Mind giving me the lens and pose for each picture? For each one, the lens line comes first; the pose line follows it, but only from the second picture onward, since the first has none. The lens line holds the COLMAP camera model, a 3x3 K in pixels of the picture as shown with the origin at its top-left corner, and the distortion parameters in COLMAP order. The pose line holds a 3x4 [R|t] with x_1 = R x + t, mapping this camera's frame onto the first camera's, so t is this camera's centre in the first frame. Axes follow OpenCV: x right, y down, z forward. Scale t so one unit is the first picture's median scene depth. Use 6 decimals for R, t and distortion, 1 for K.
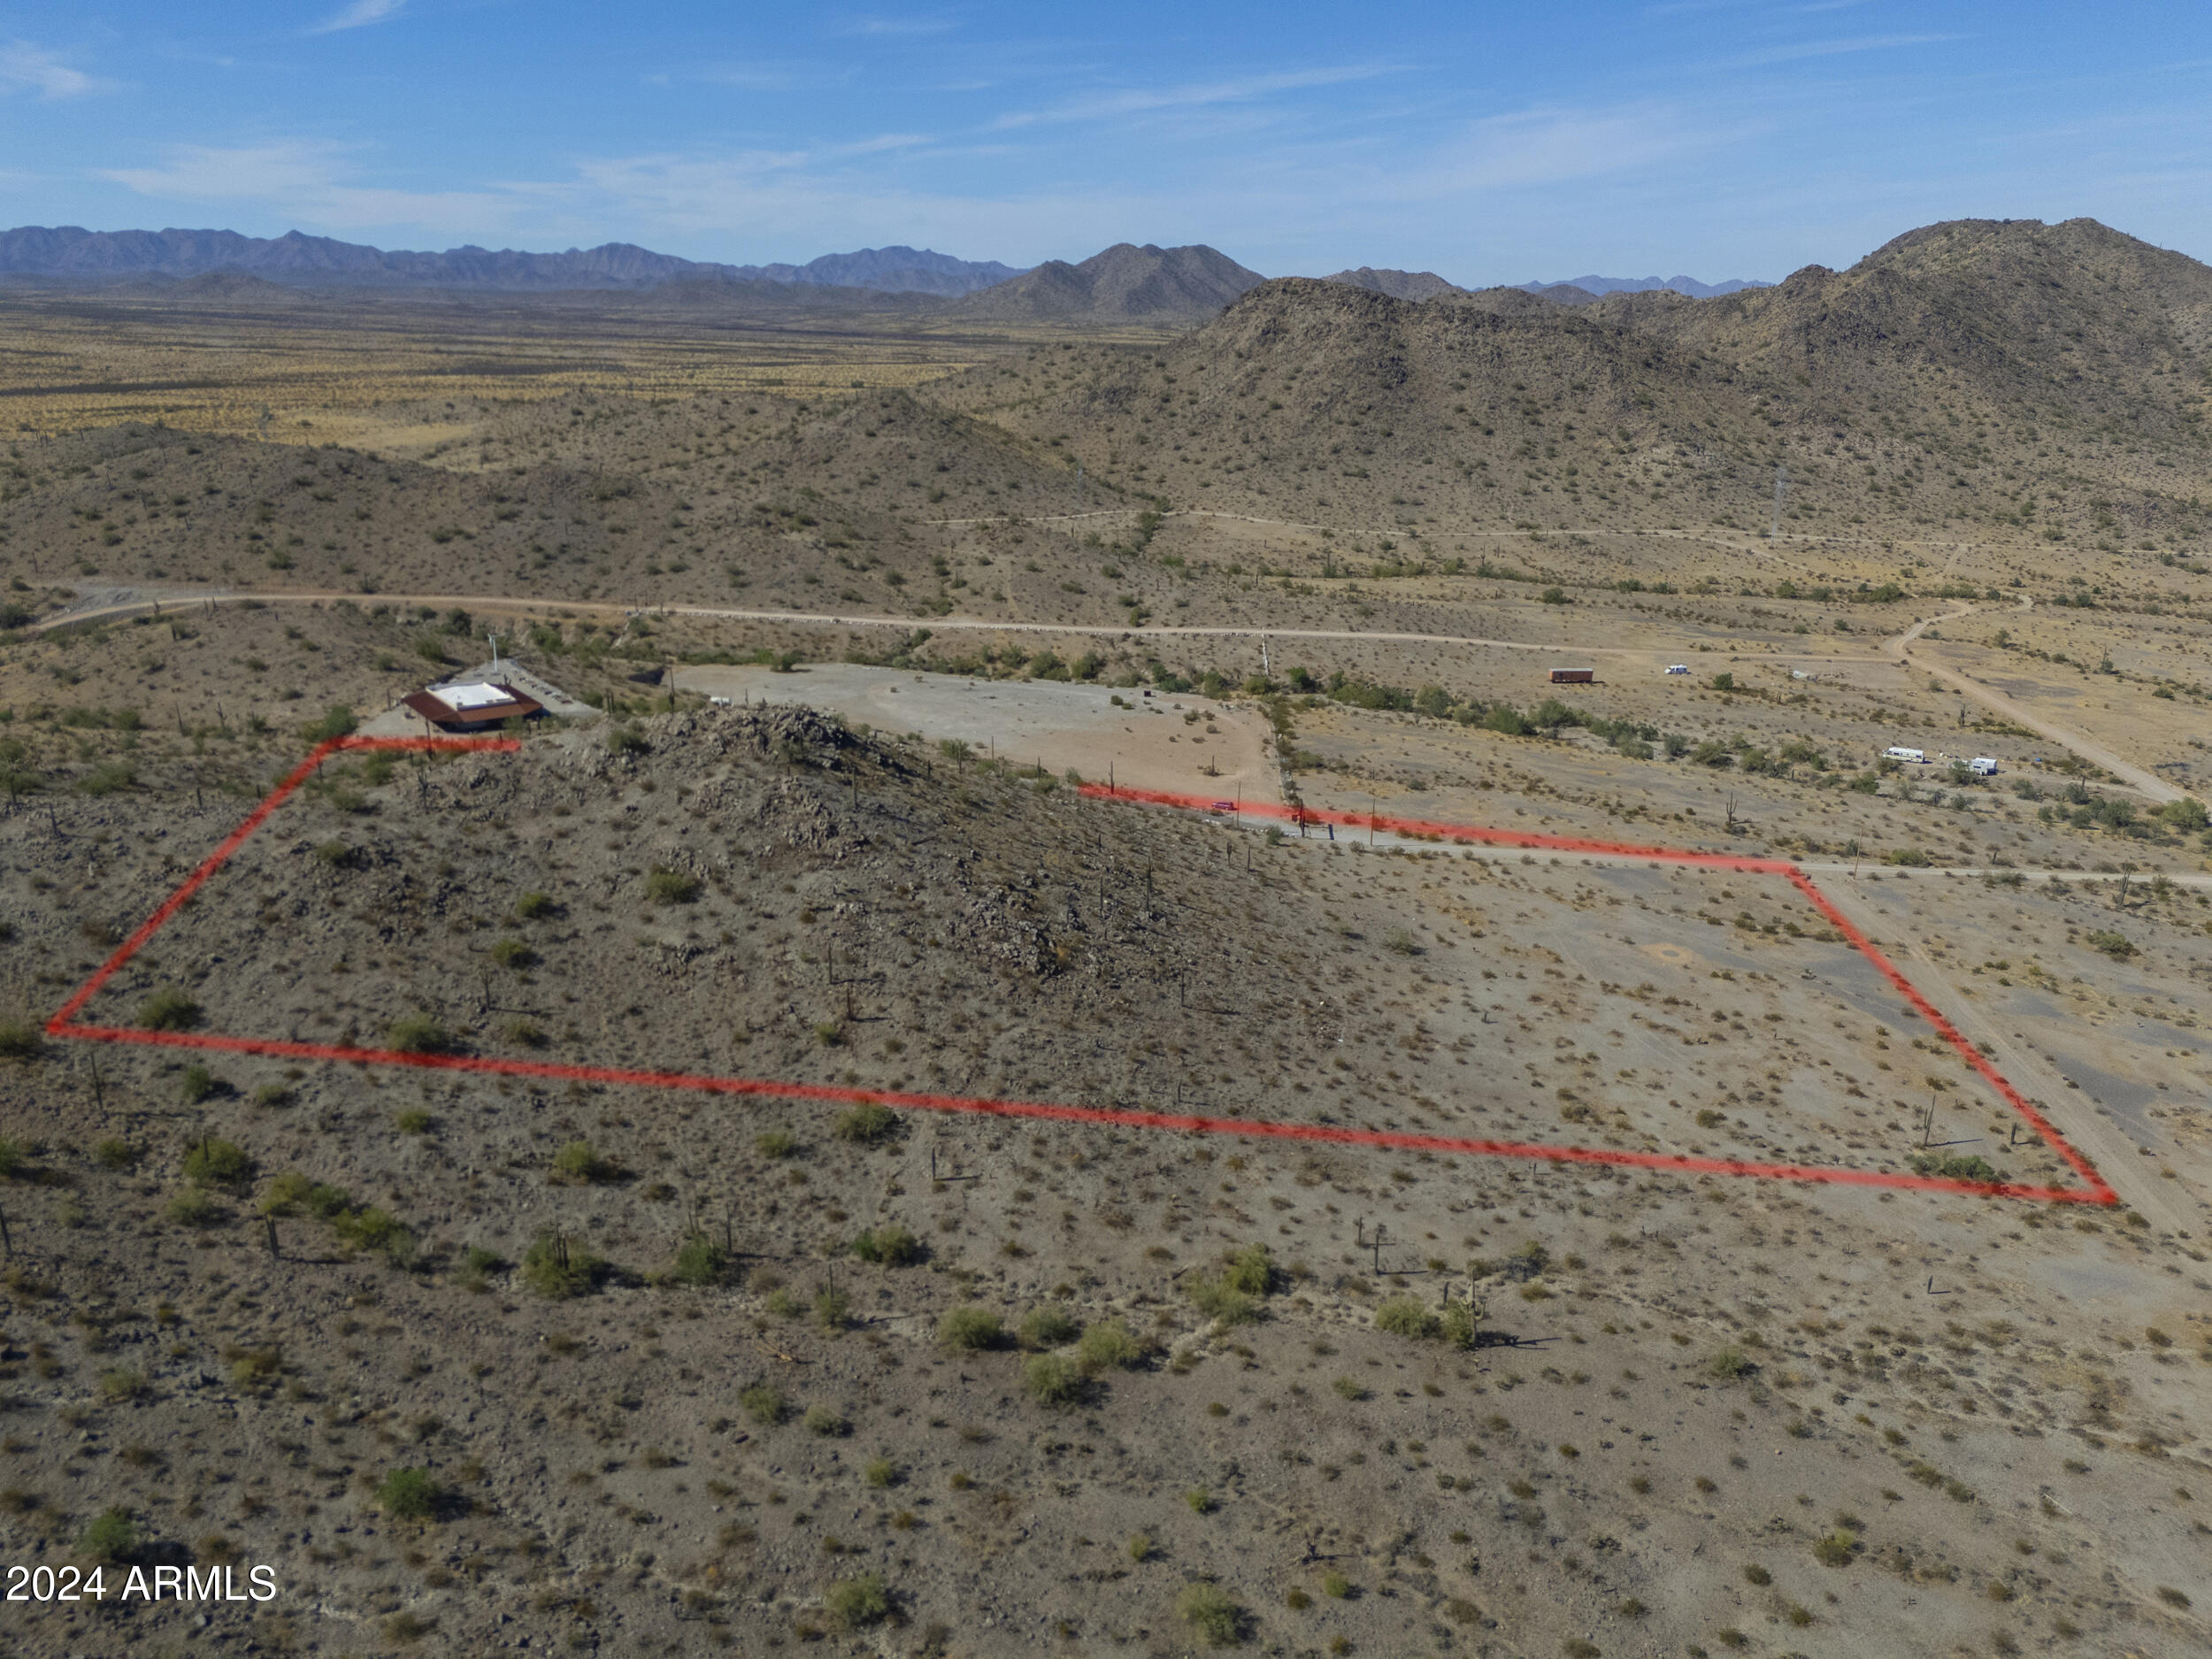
lens RADIAL K [[1620.6, 0, 1103.5], [0, 1620.6, 829.6], [0, 0, 1]] dist [0.084634, -0.086191]
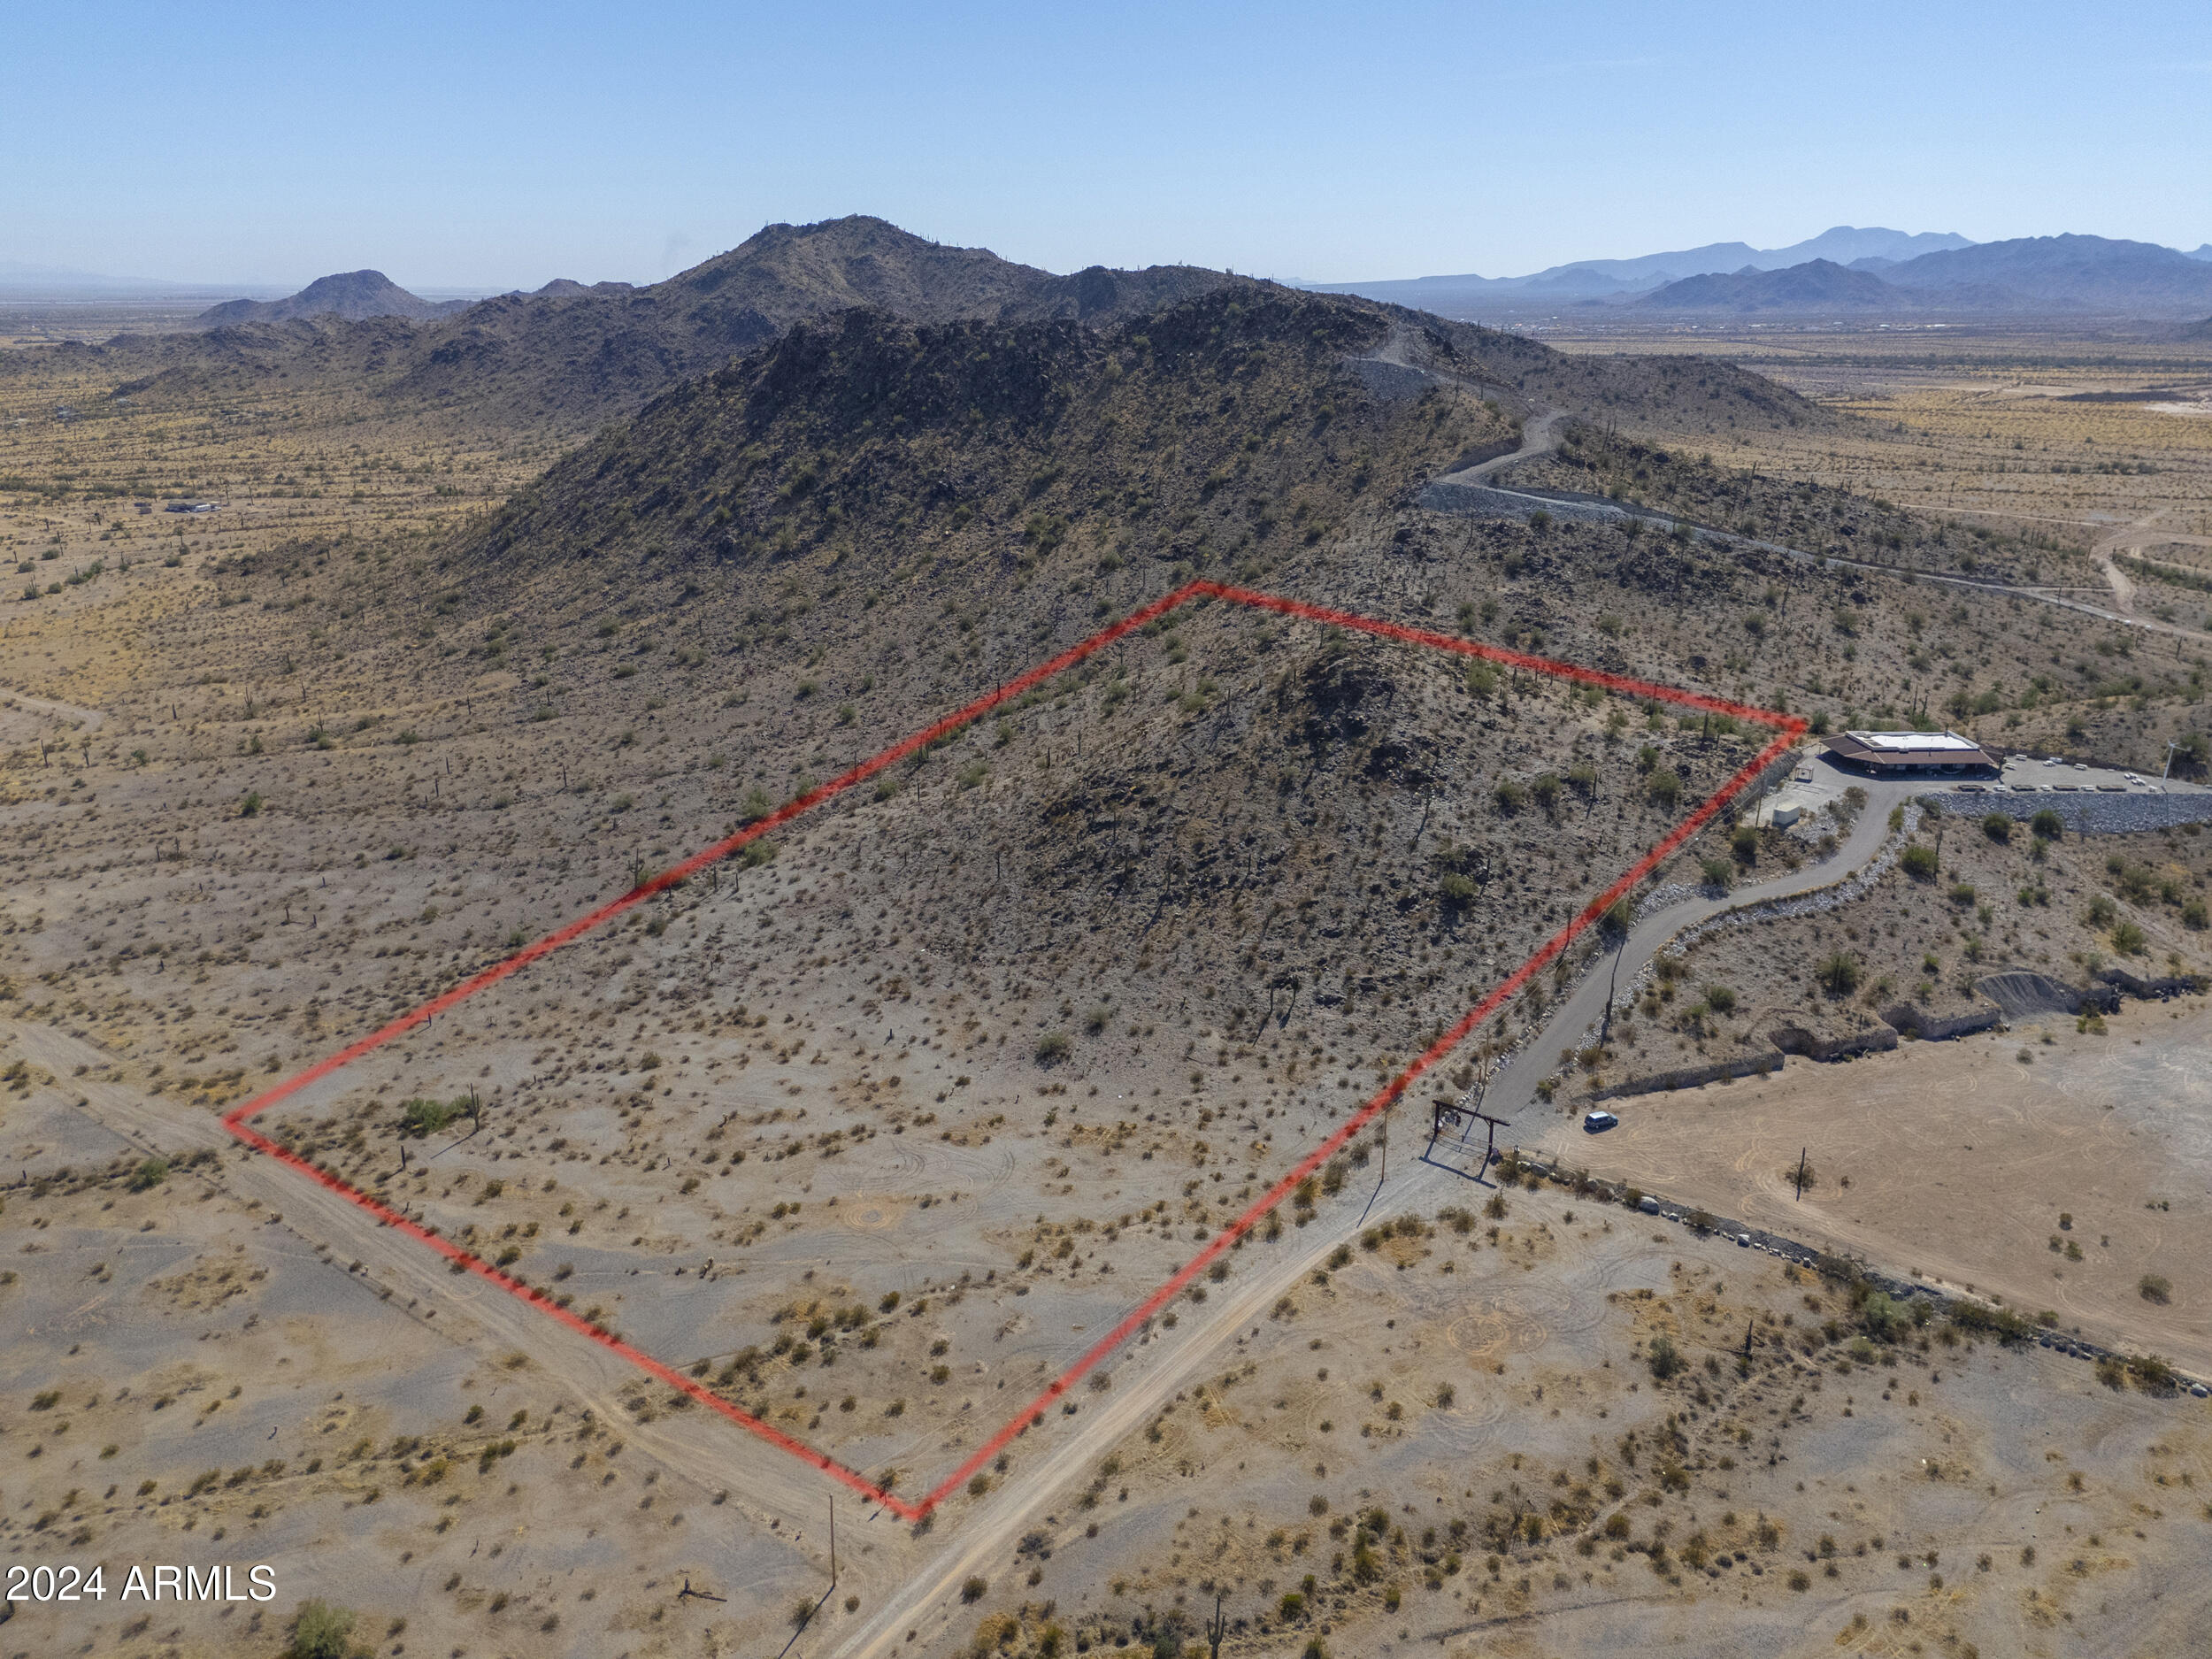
lens RADIAL K [[1620.6, 0, 1098.4], [0, 1620.6, 857.3], [0, 0, 1]] dist [0.084634, -0.086191]
pose [[-0.571477, 0.261246, -0.777924, 1.060530], [-0.265276, 0.838263, 0.476386, -0.571274], [0.776559, 0.478608, -0.409746, 1.683930]]
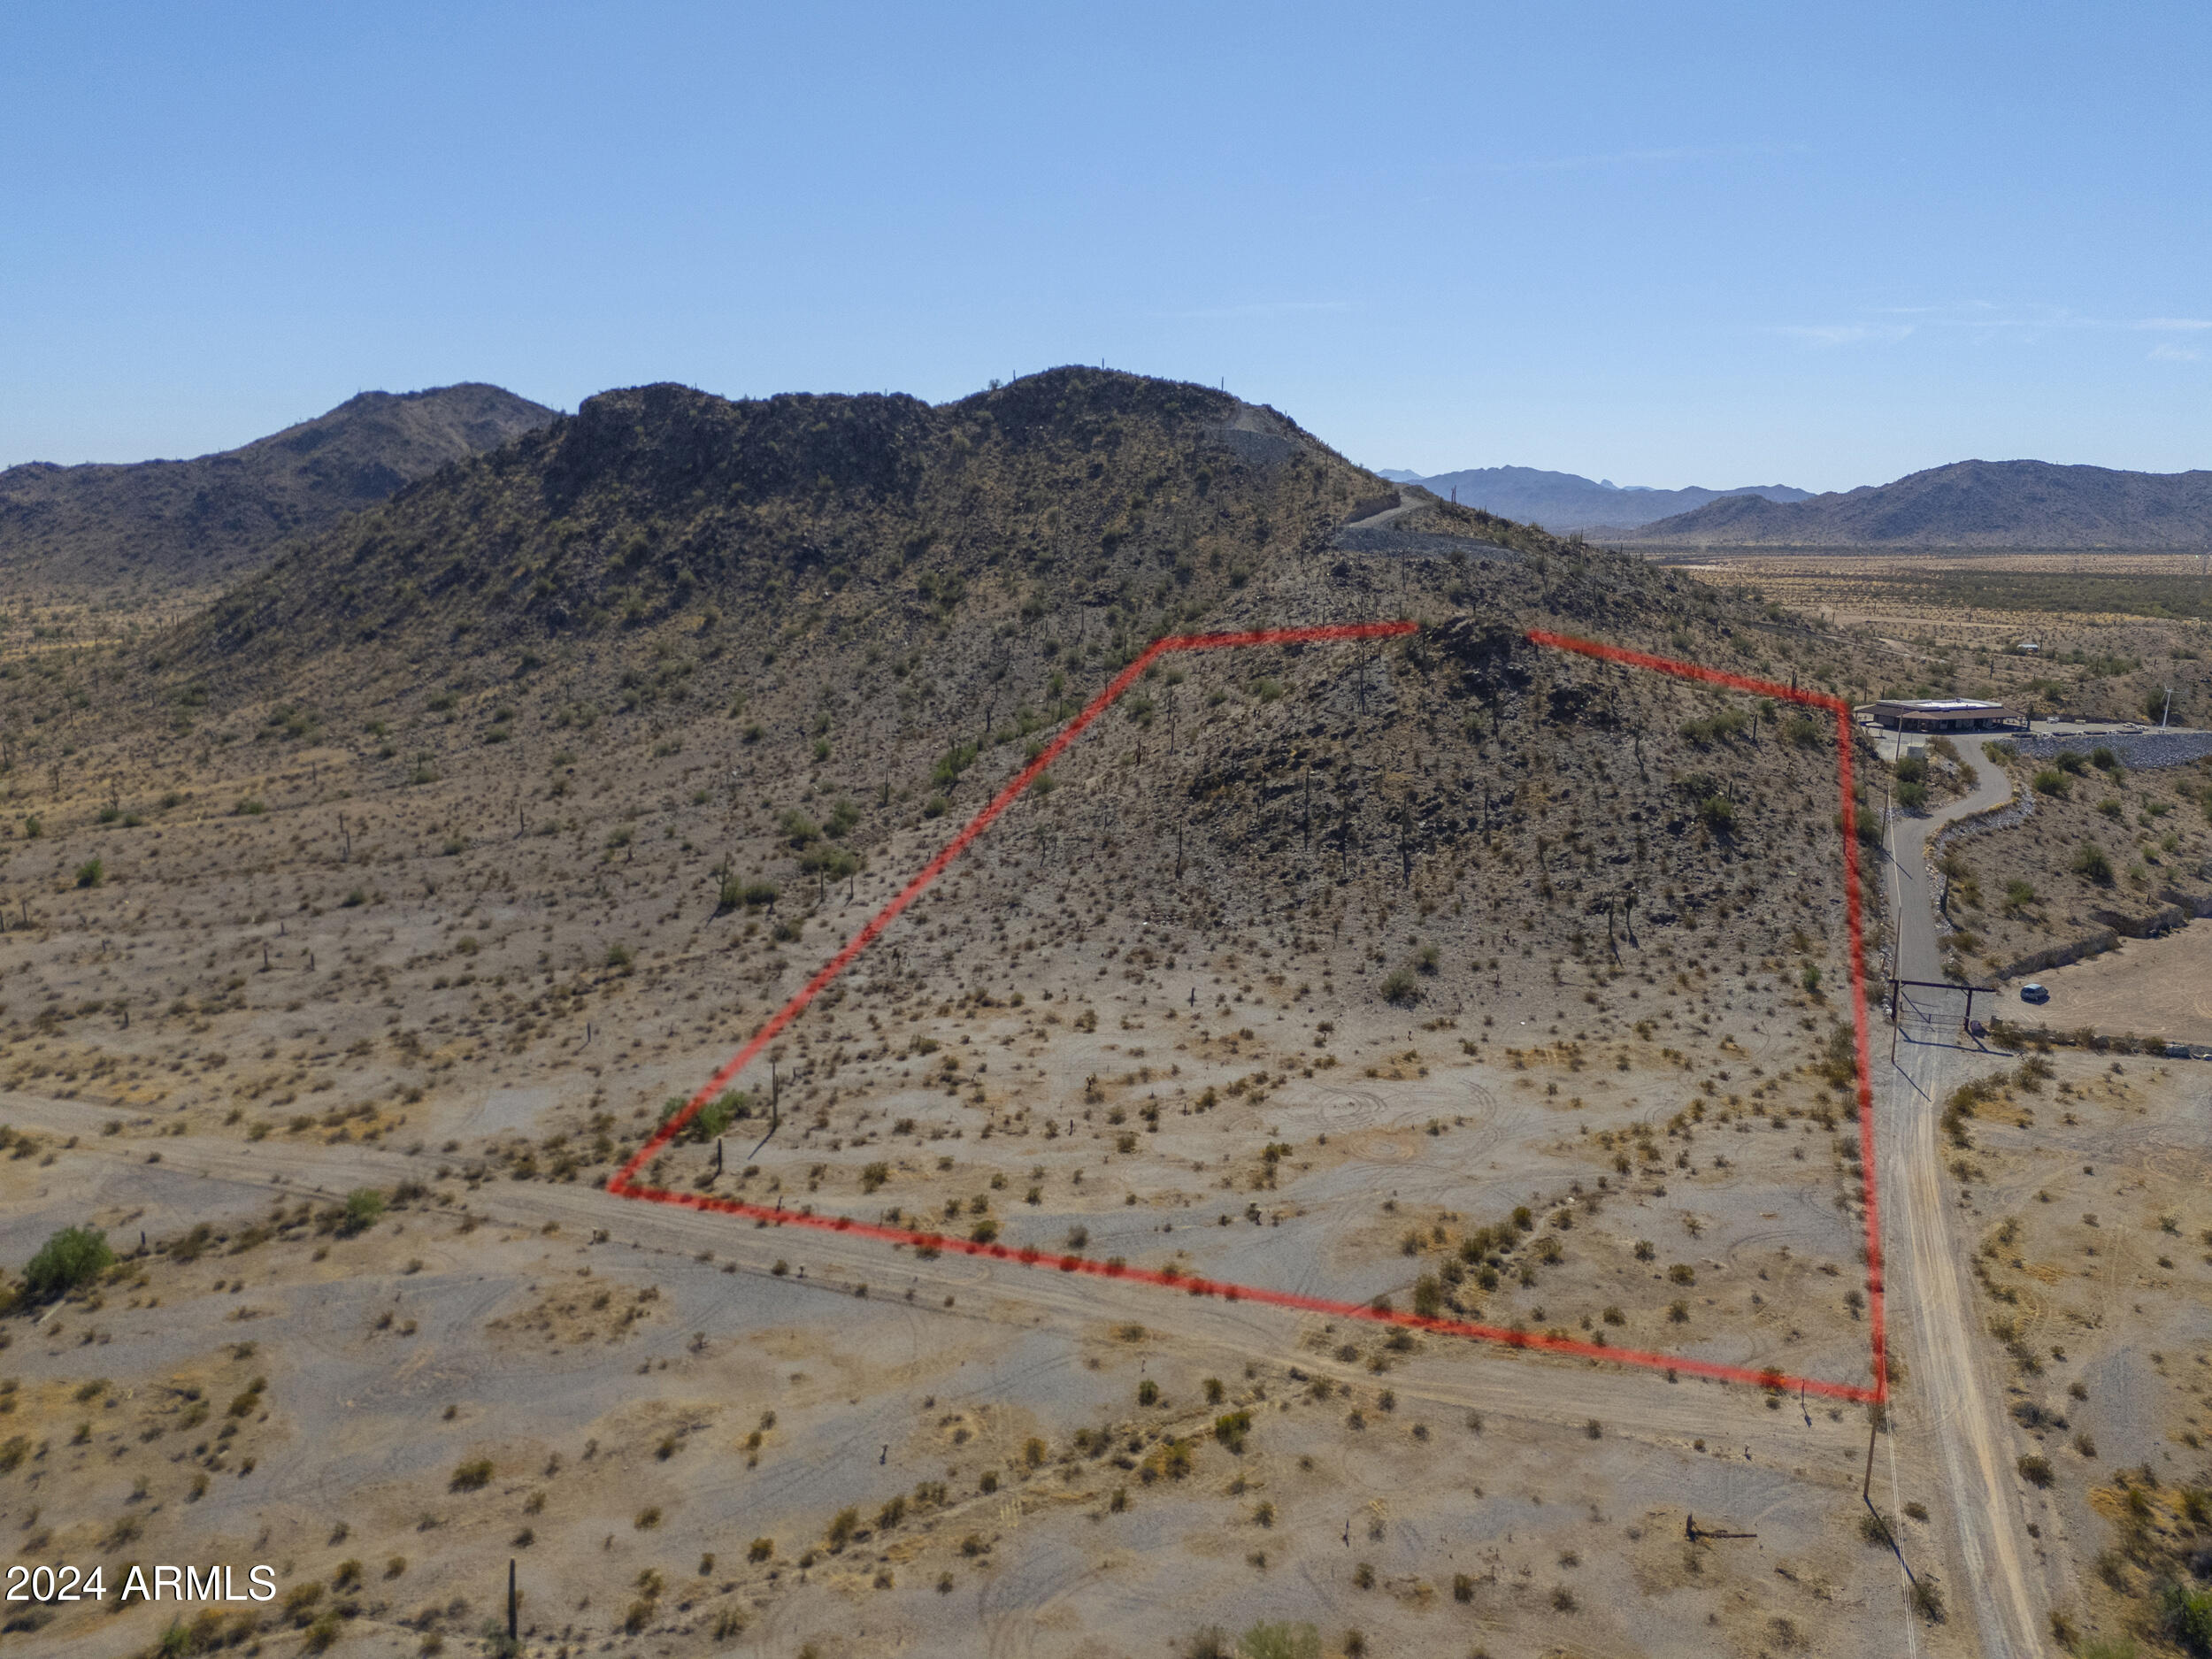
lens RADIAL K [[1620.6, 0, 1100.8], [0, 1620.6, 847.9], [0, 0, 1]] dist [0.084634, -0.086191]
pose [[-0.327509, 0.179282, -0.927683, 1.170540], [-0.306201, 0.908706, 0.283716, -0.205125], [0.893856, 0.376977, -0.242713, 1.301688]]
